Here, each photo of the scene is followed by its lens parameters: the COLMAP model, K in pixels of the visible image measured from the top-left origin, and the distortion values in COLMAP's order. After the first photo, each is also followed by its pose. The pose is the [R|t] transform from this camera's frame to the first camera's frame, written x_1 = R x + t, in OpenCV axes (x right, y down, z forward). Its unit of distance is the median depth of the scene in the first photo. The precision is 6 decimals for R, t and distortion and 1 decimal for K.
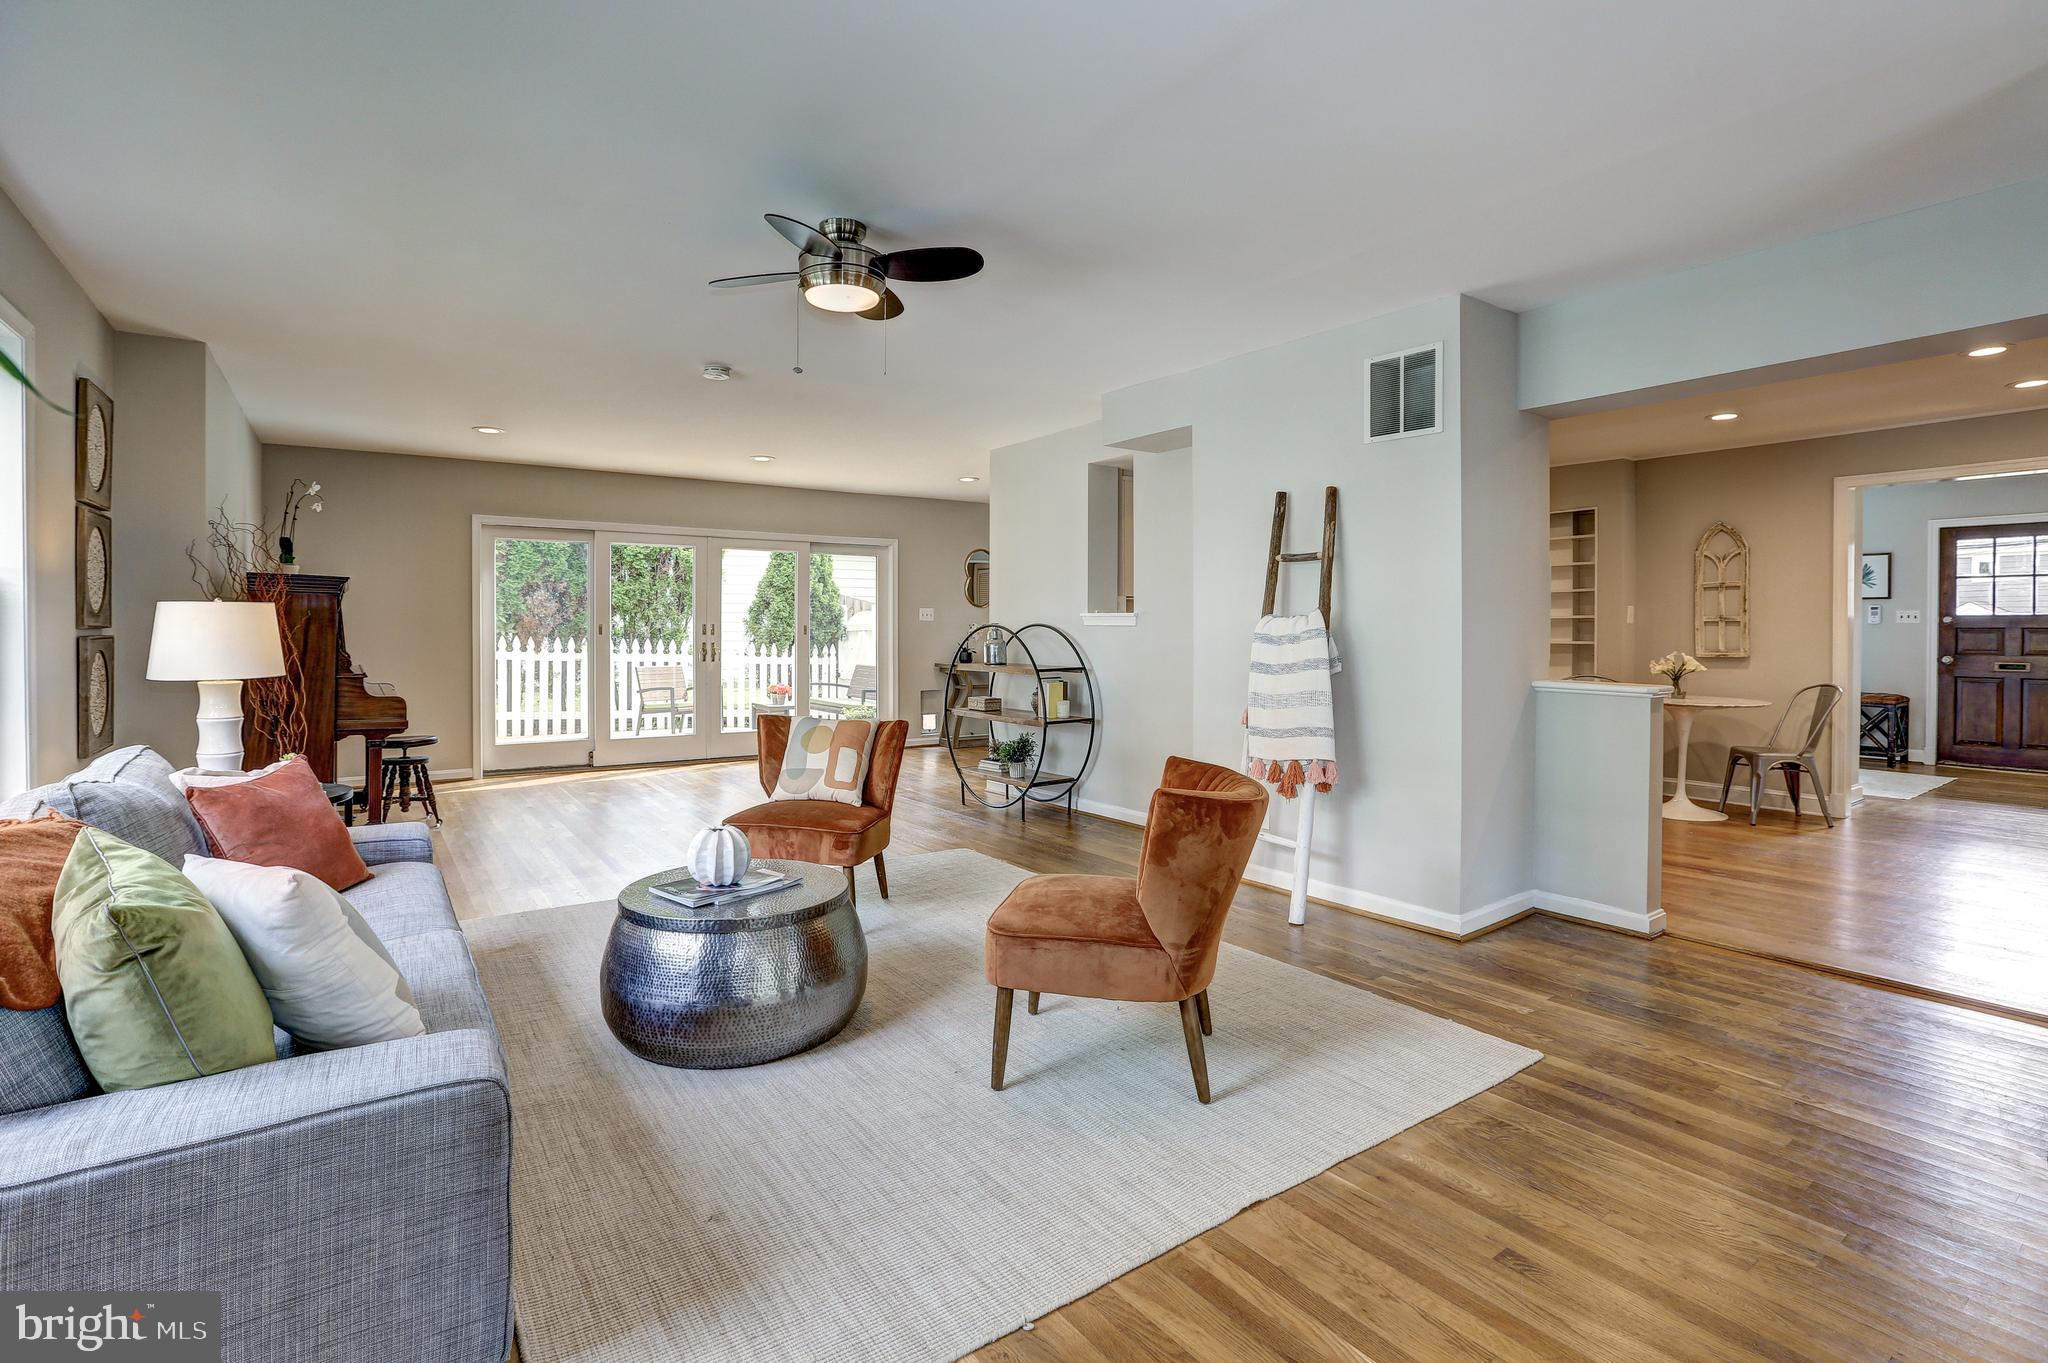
lens RADIAL K [[941.2, 0, 982.2], [0, 941.2, 641.3], [0, 0, 1]] dist [-0.044427, 0.004674]
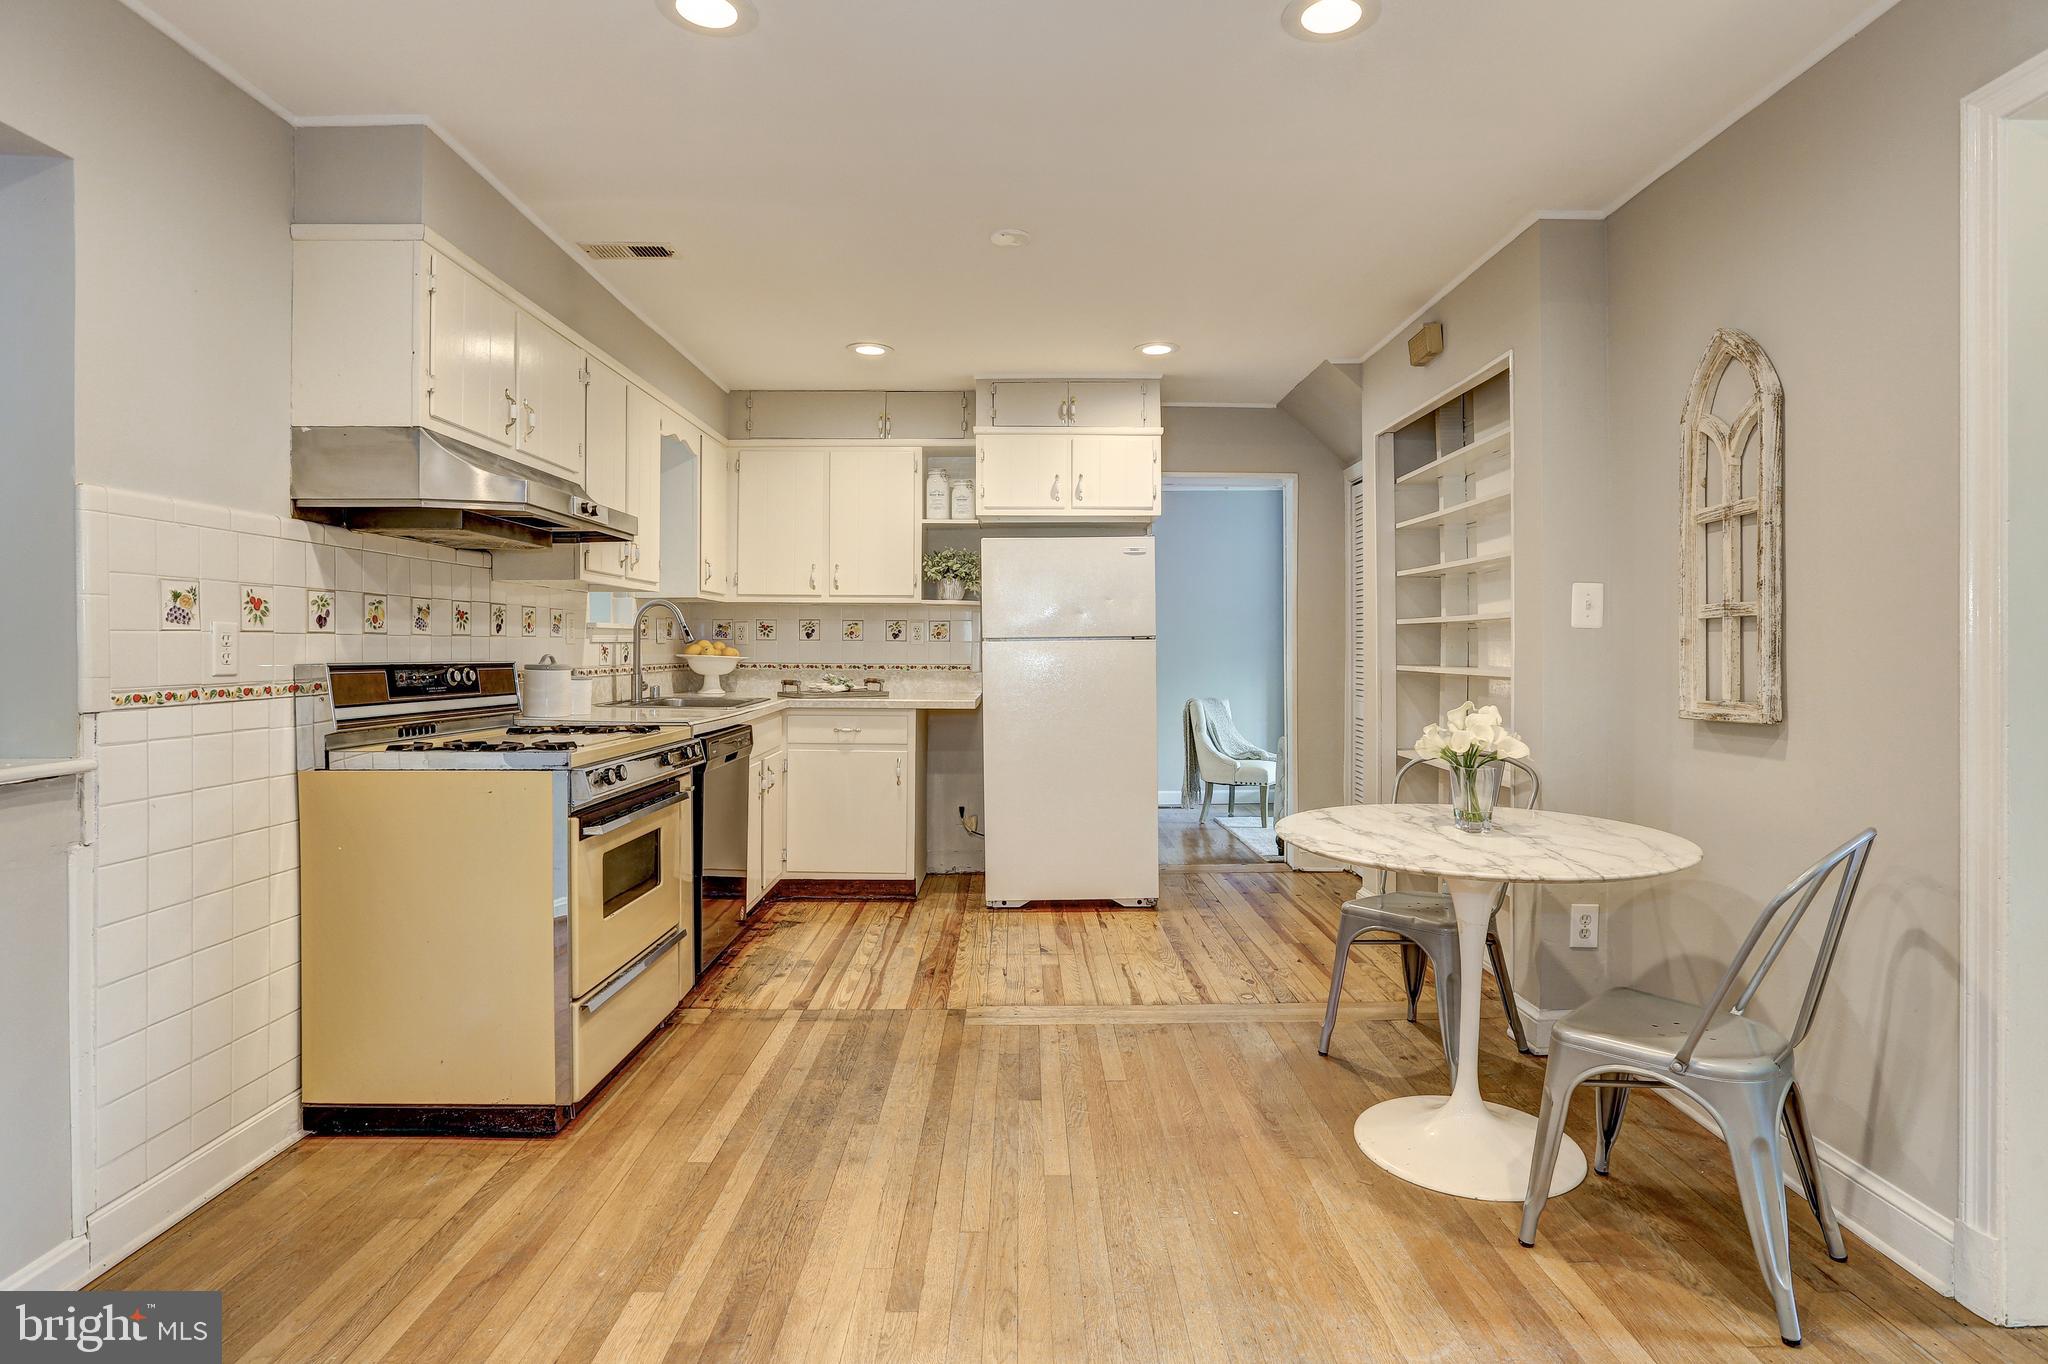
lens RADIAL K [[1051.5, 0, 1030.0], [0, 1051.5, 650.8], [0, 0, 1]] dist [-0.037545, 0.009839]
pose [[0.844058, 0.001850, -0.536249, 0.639959], [-0.006805, 0.999950, -0.007261, -0.003727], [0.536209, 0.009778, 0.844029, 0.425538]]
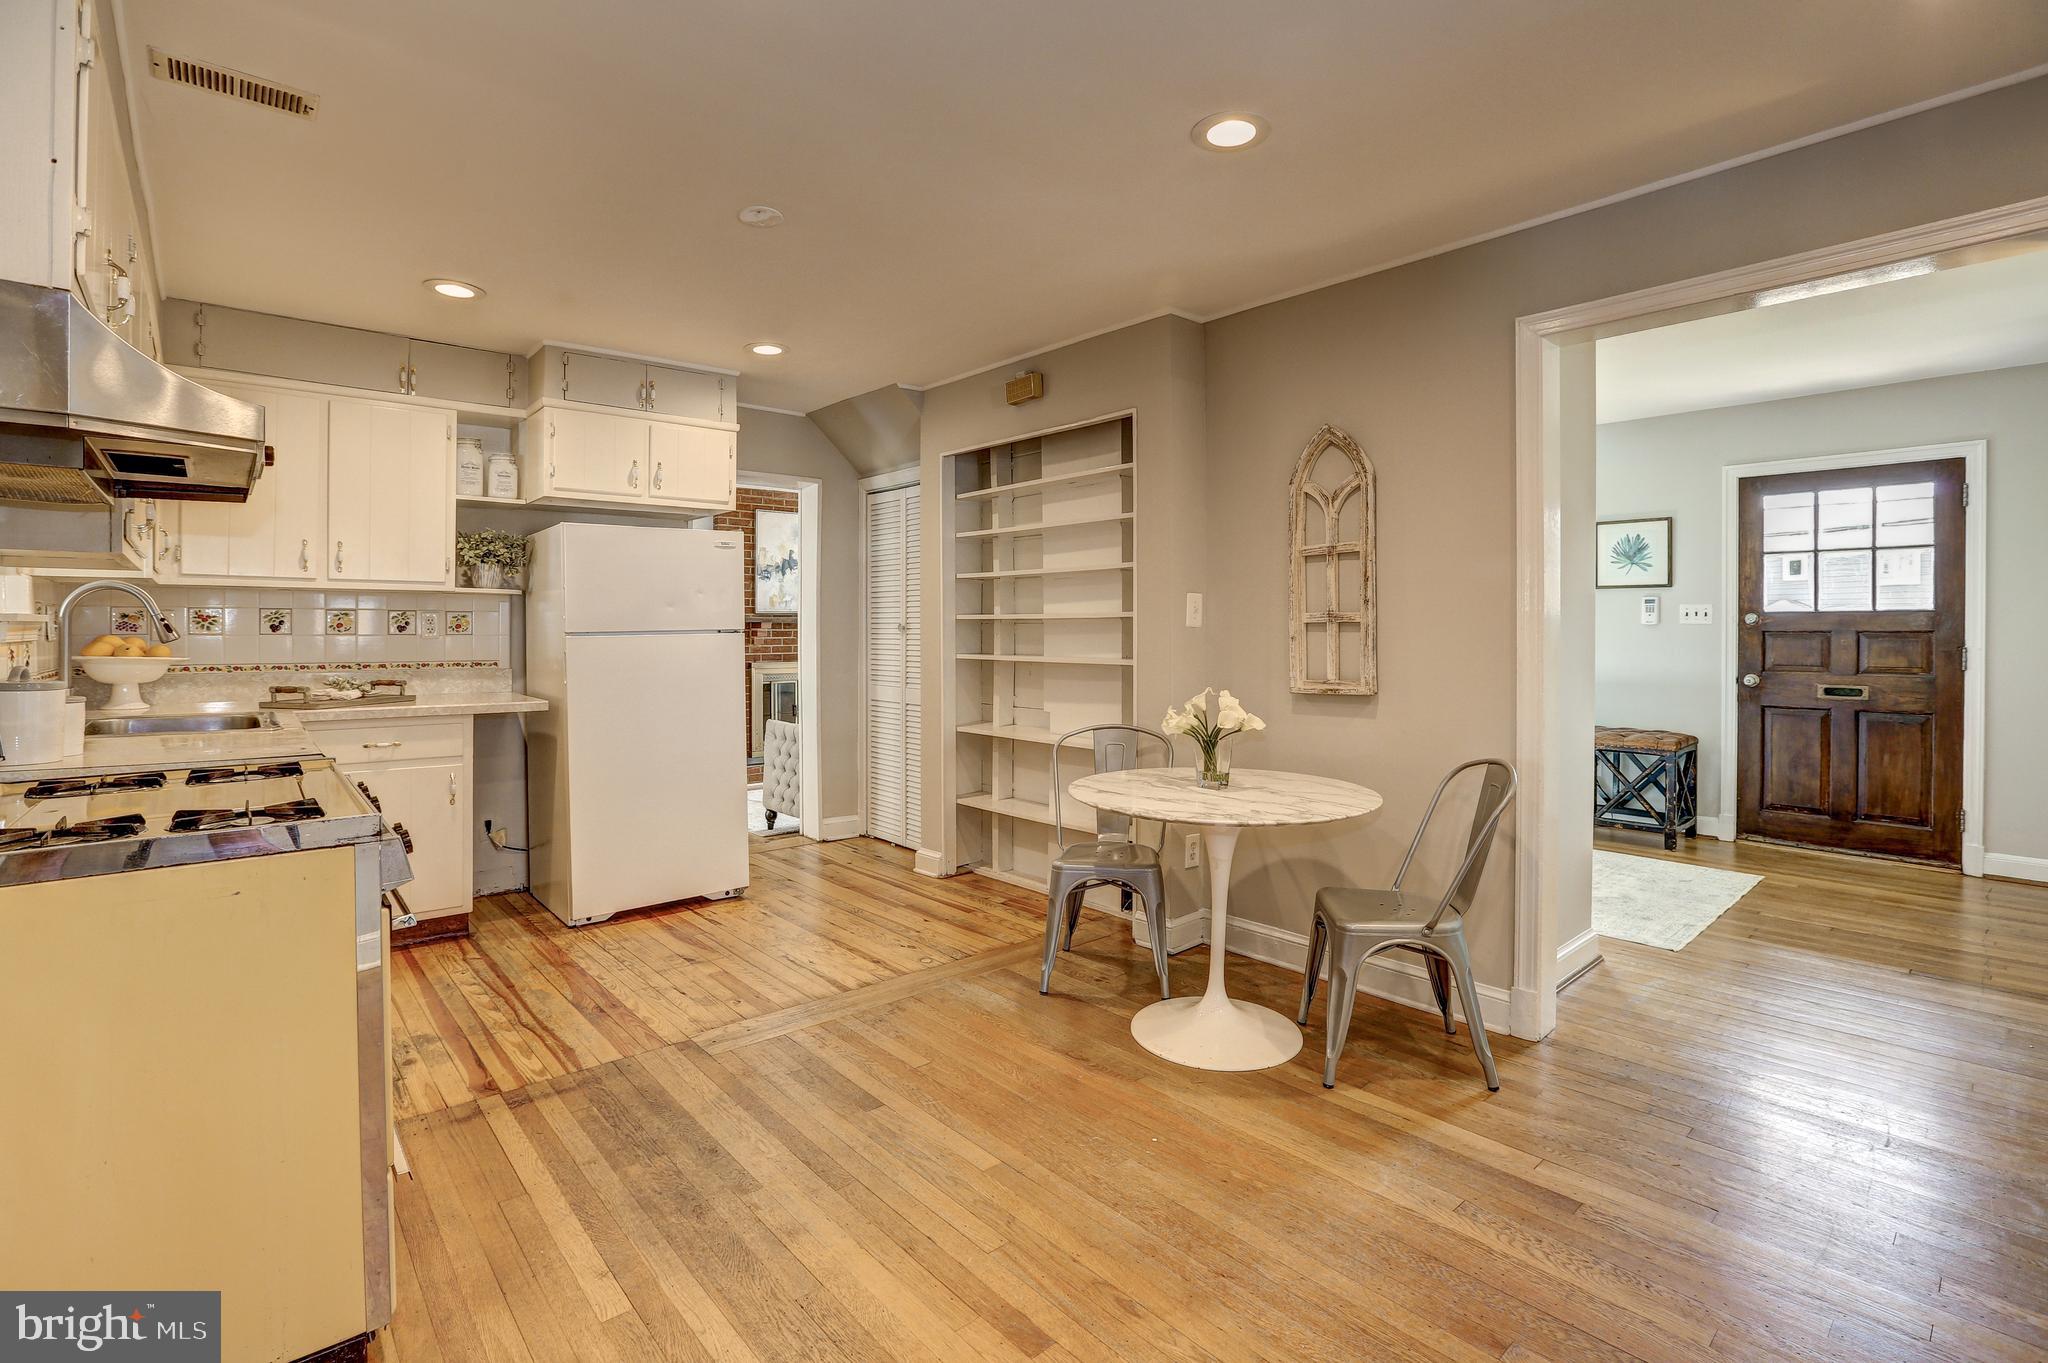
lens RADIAL K [[941.2, 0, 988.2], [0, 941.2, 637.6], [0, 0, 1]] dist [-0.044427, 0.004674]
pose [[0.992762, -0.003469, 0.120049, 0.449745], [0.003992, 0.999984, -0.004115, -0.009864], [-0.120033, 0.004565, 0.992759, 0.412307]]
